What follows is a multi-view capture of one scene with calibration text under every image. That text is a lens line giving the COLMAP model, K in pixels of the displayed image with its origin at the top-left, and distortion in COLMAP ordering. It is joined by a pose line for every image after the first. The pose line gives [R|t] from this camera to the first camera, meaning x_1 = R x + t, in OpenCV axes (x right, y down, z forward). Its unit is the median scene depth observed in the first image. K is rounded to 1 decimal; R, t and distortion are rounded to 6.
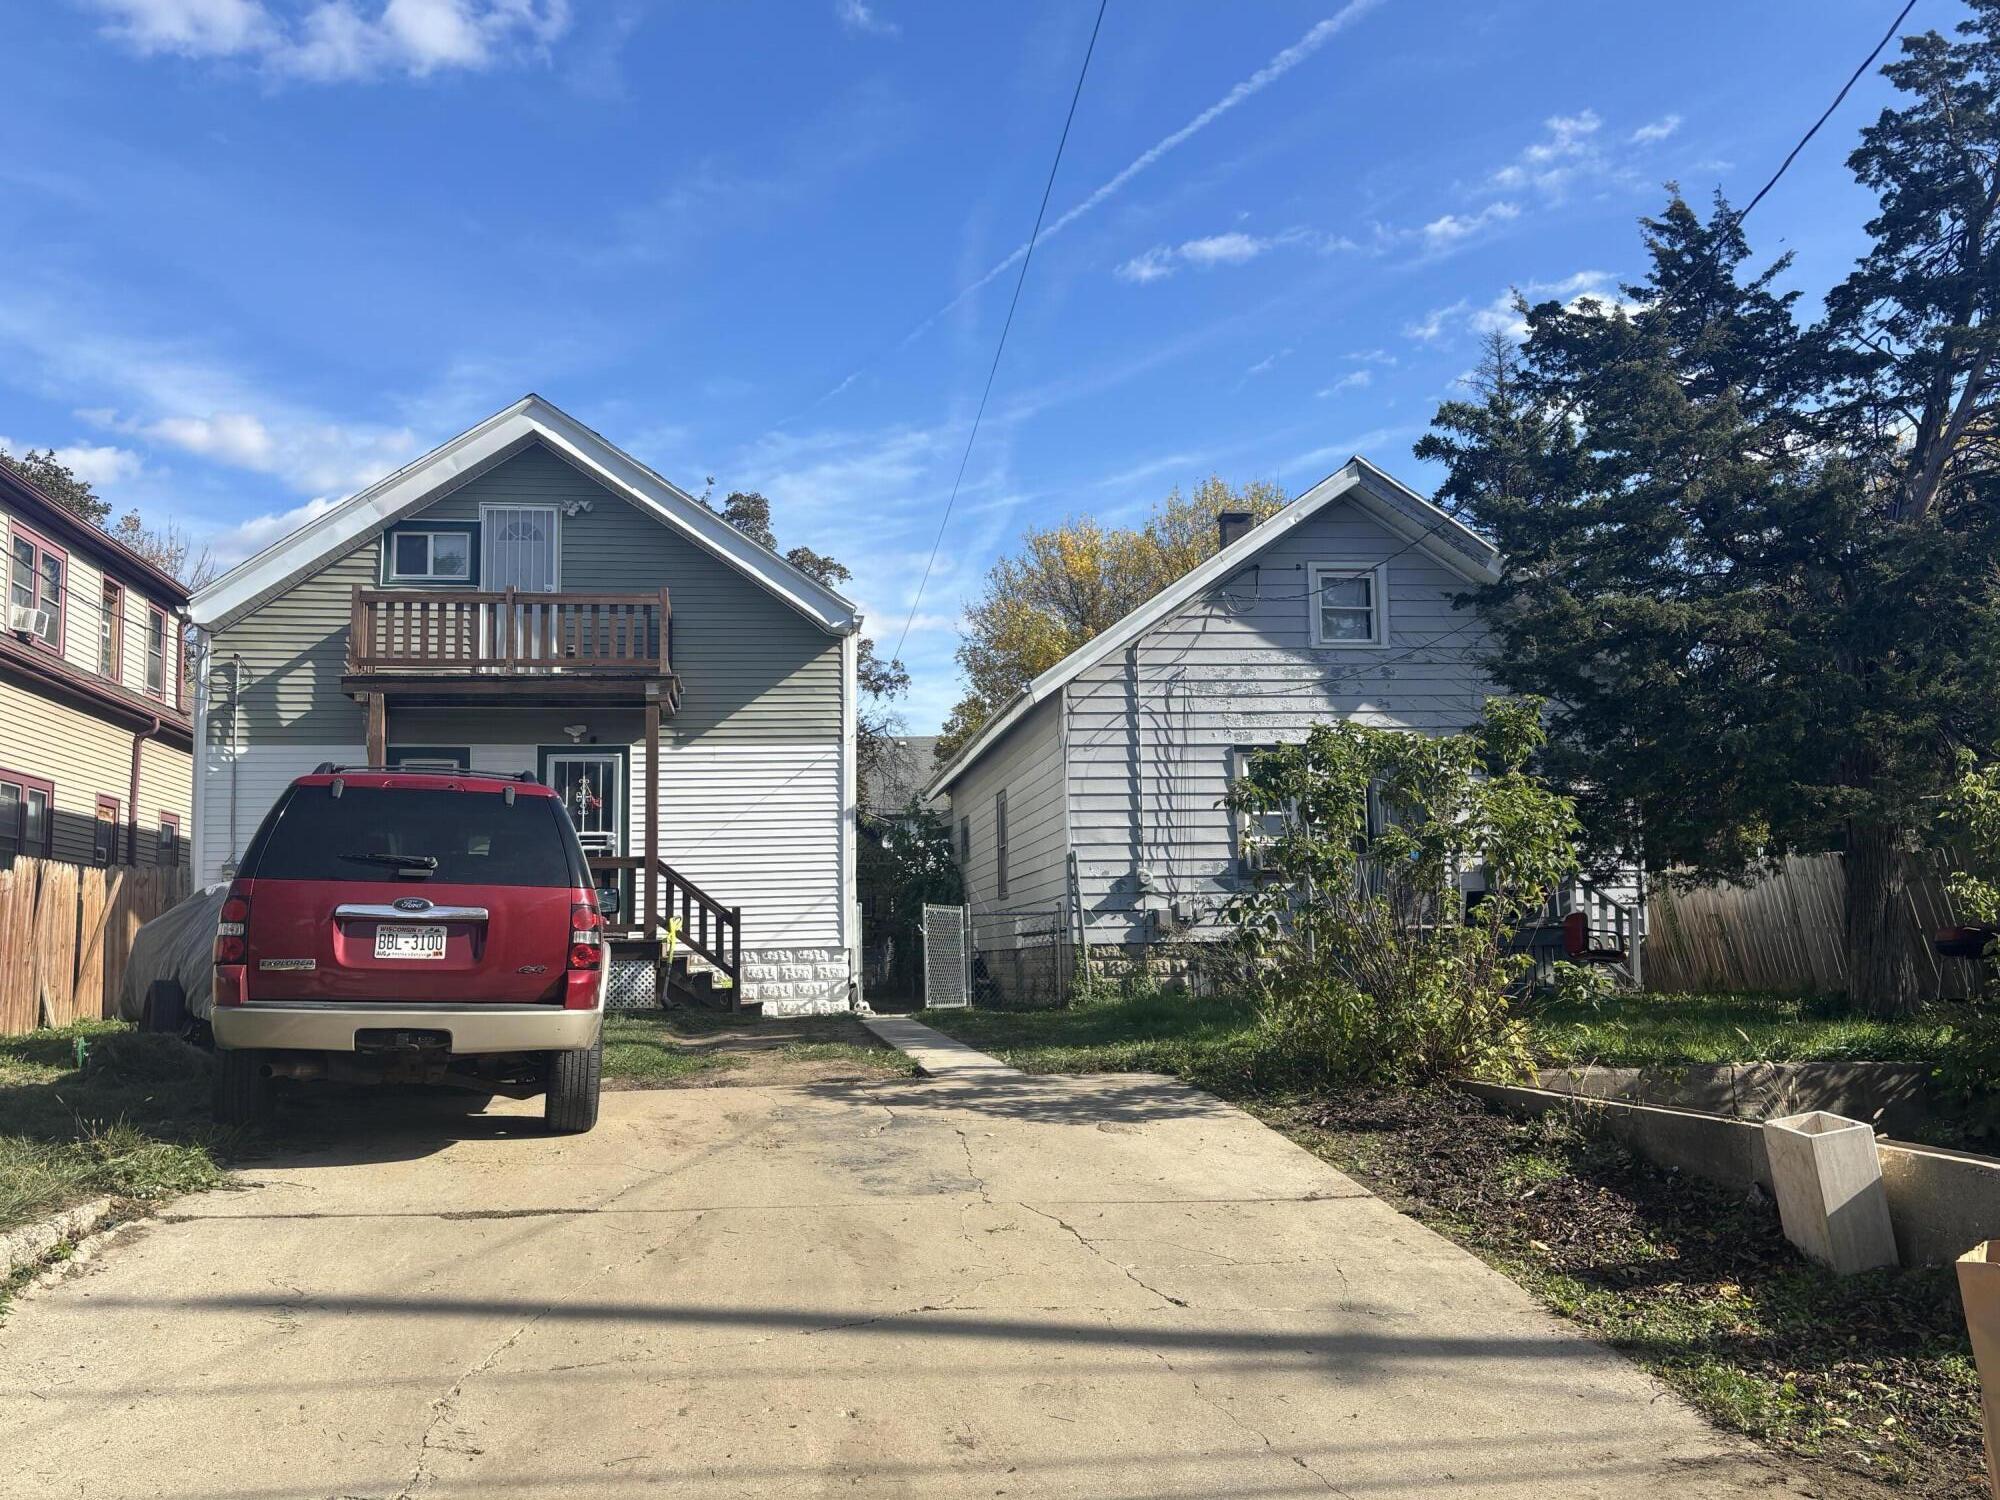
lens RADIAL K [[1792.0, 0, 1018.5], [0, 1792.0, 752.3], [0, 0, 1]] dist [0.064873, -0.022884]
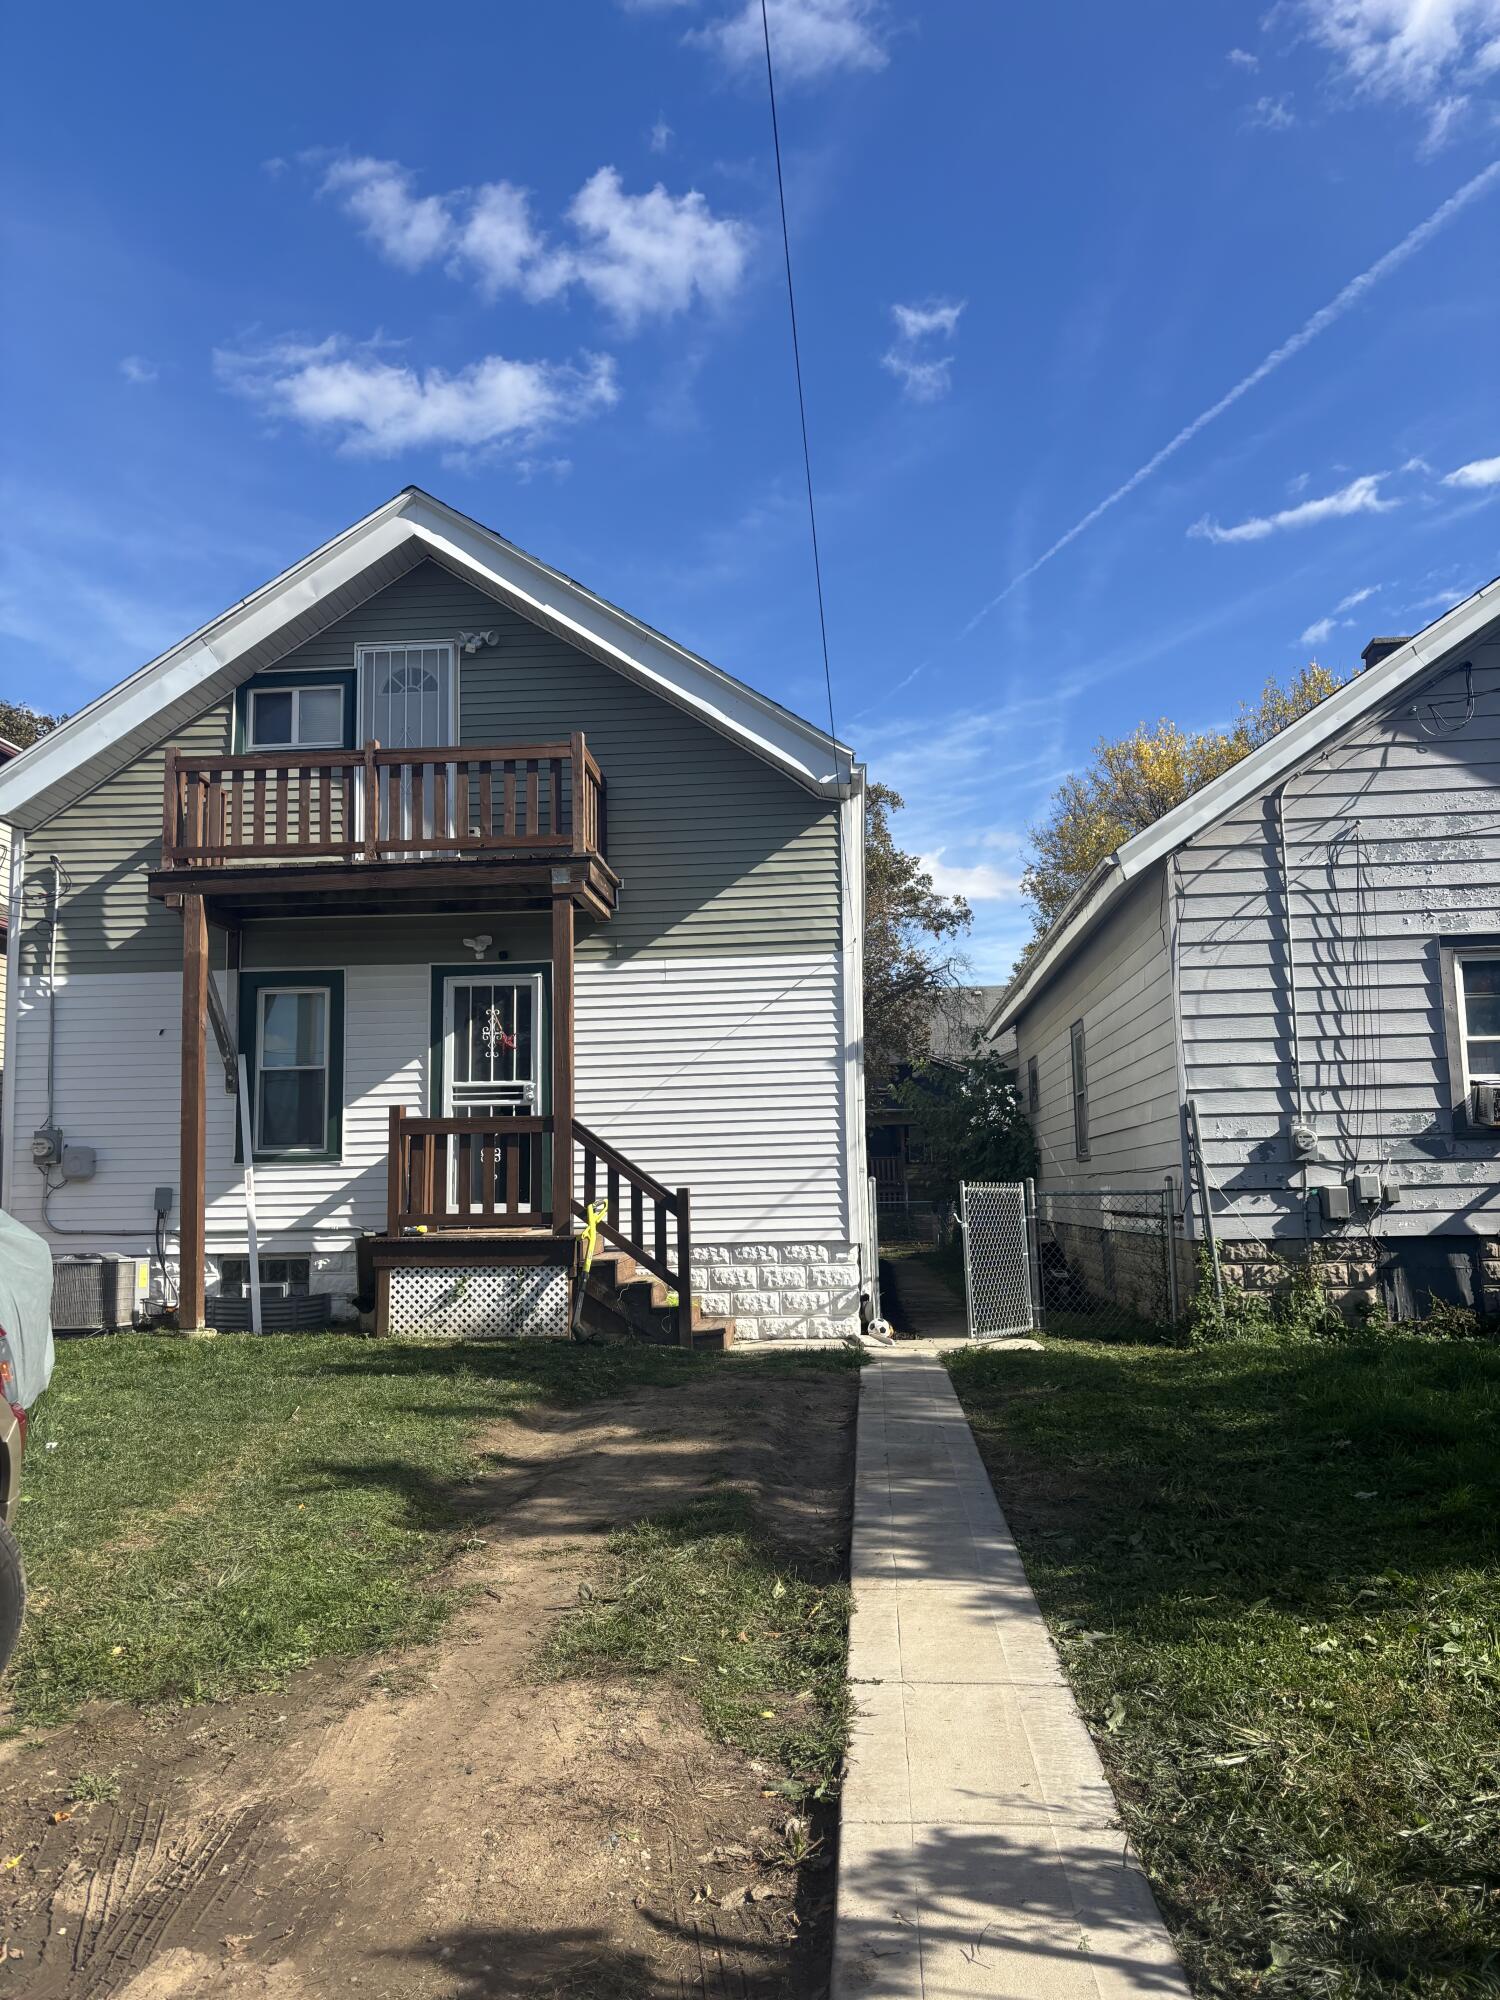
lens RADIAL K [[1490.5, 0, 732.3], [0, 1490.5, 1012.4], [0, 0, 1]] dist [0.061342, -0.052212]
pose [[0.974083, -0.024587, -0.224852, -0.009342], [0.025138, 0.999684, -0.000408, 0.018615], [0.224791, -0.005255, 0.974393, 0.425132]]
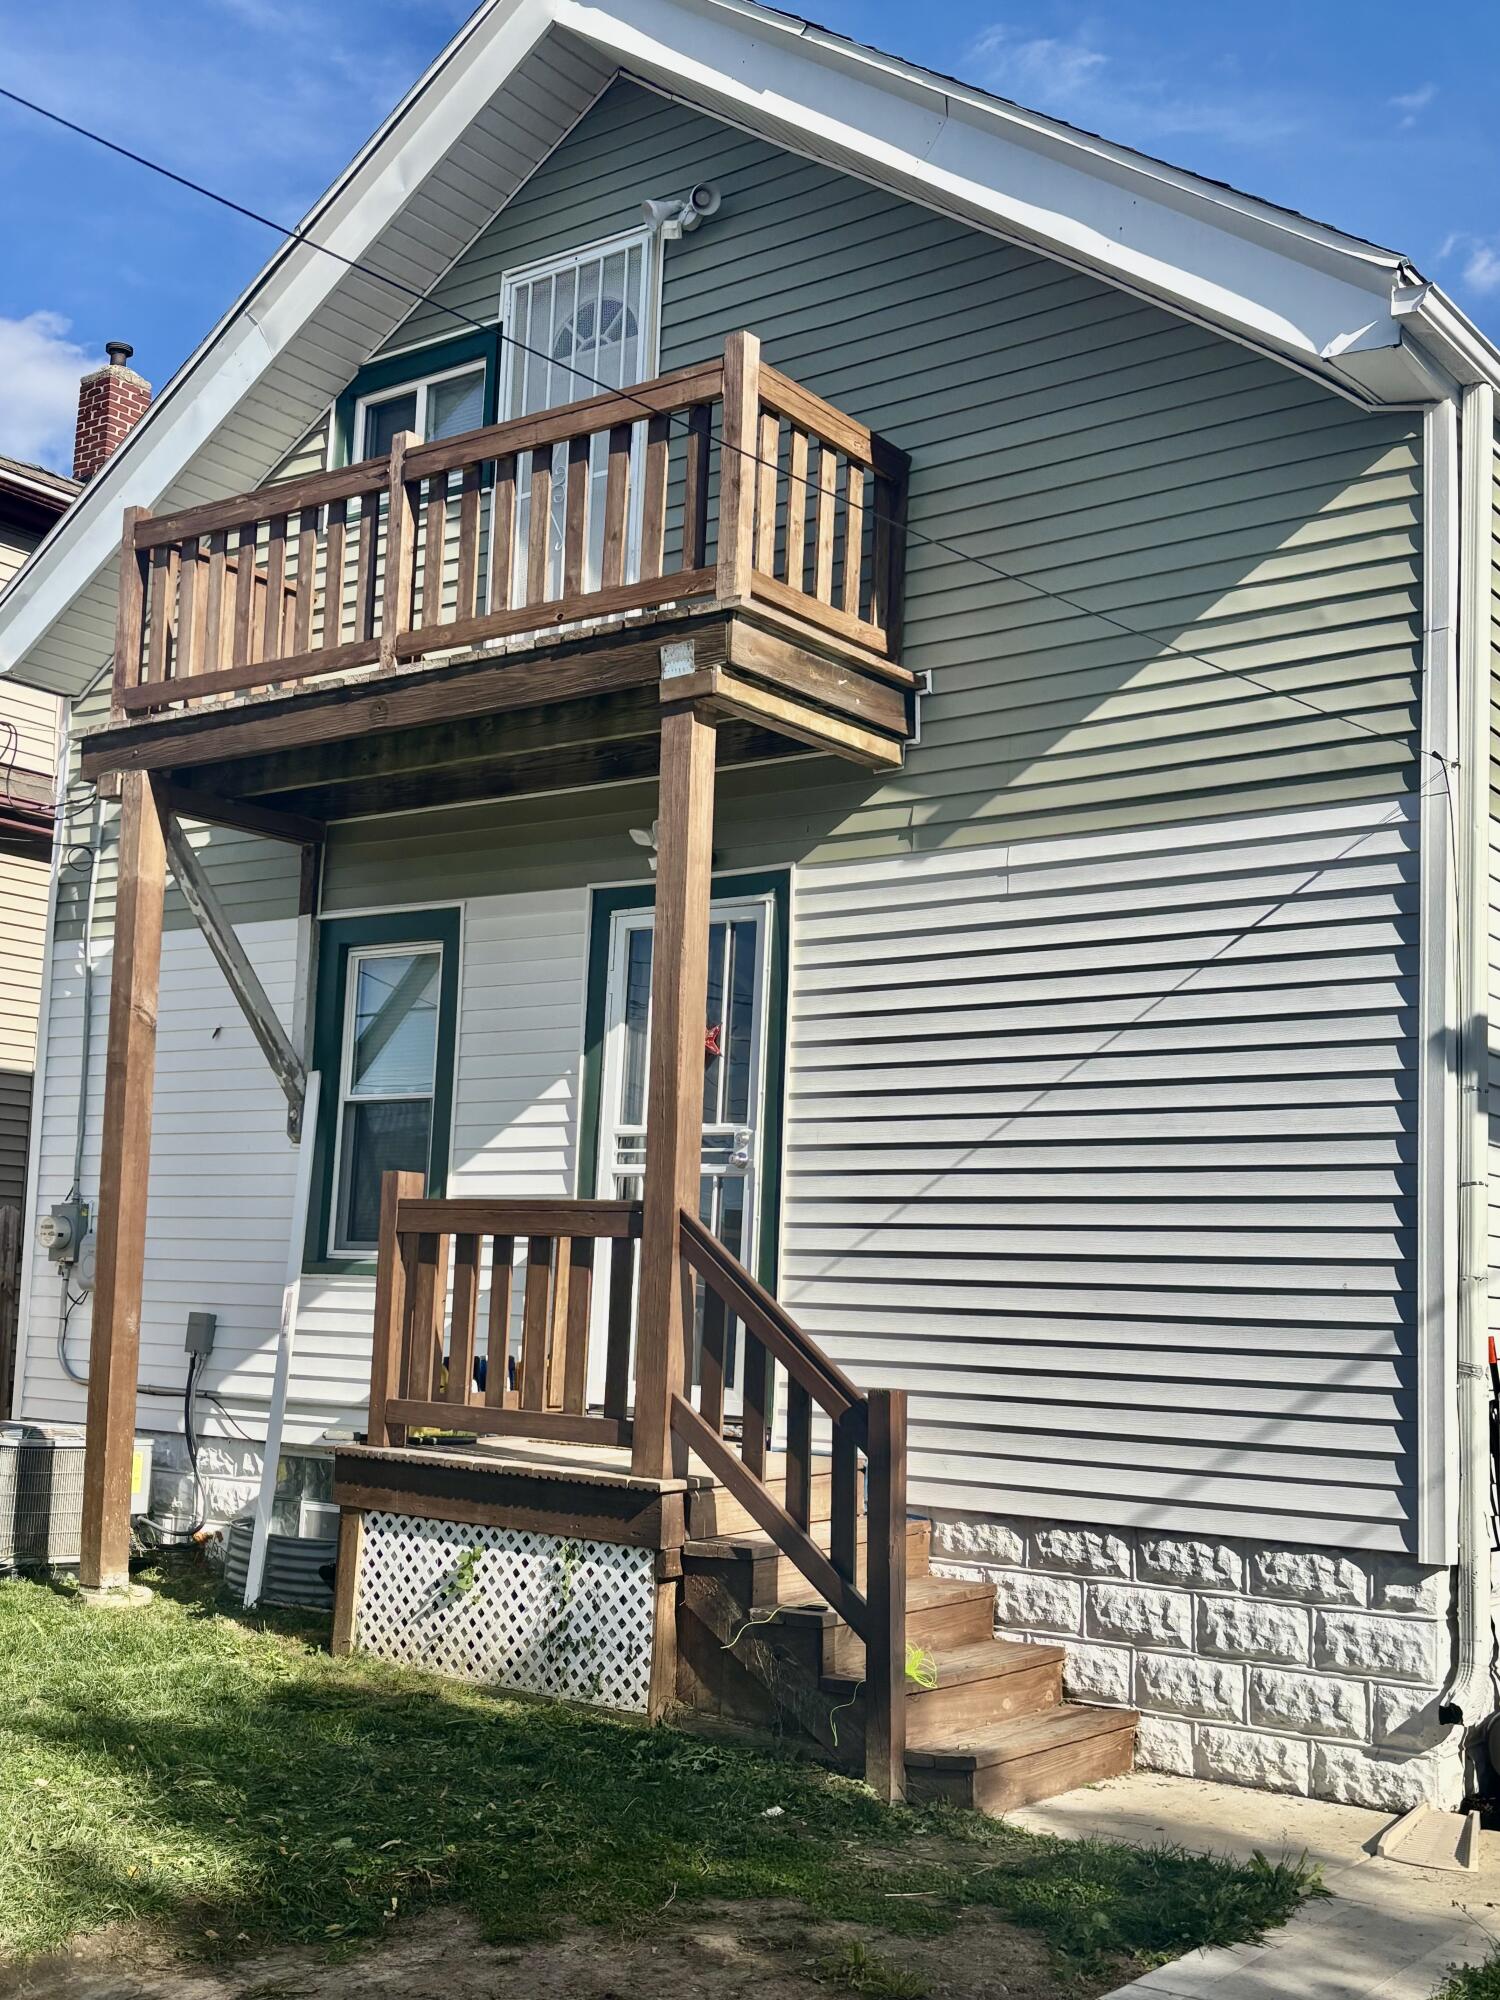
lens RADIAL K [[2210.5, 0, 734.7], [0, 2210.5, 1017.0], [0, 0, 1]] dist [0.014465, 0.000000]
pose [[0.688966, -0.044476, -0.723428, 0.071117], [0.035676, 0.998987, -0.027441, 0.034842], [0.723915, -0.006903, 0.689854, 0.704807]]
